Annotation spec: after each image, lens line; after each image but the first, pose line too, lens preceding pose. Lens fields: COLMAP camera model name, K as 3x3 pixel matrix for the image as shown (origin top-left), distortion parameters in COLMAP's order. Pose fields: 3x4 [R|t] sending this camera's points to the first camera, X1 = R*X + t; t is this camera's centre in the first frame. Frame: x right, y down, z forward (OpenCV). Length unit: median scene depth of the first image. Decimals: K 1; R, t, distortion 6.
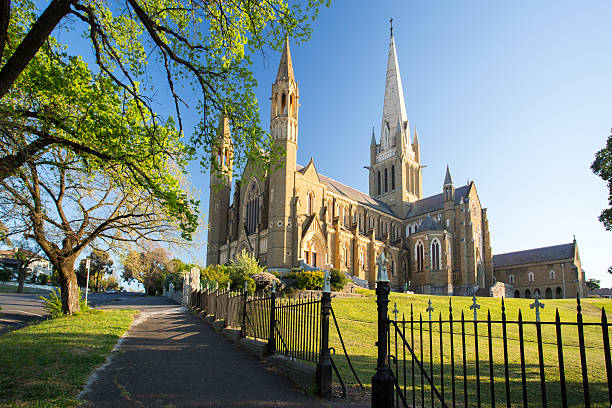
lens RADIAL K [[535.0, 0, 306.0], [0, 535.0, 204.0], [0, 0, 1]] dist [-0.070336, 0.010349]
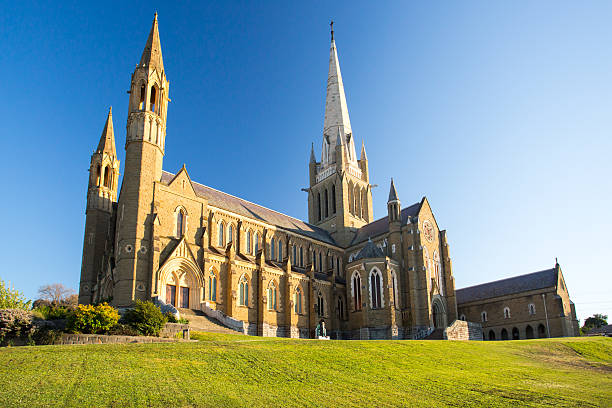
lens RADIAL K [[535.0, 0, 306.0], [0, 535.0, 204.0], [0, 0, 1]] dist [-0.070336, 0.010349]
pose [[0.998669, -0.042928, -0.028607, 0.163507], [0.040066, 0.994760, -0.094059, 0.039684], [0.032495, 0.092788, 0.995156, 0.189292]]
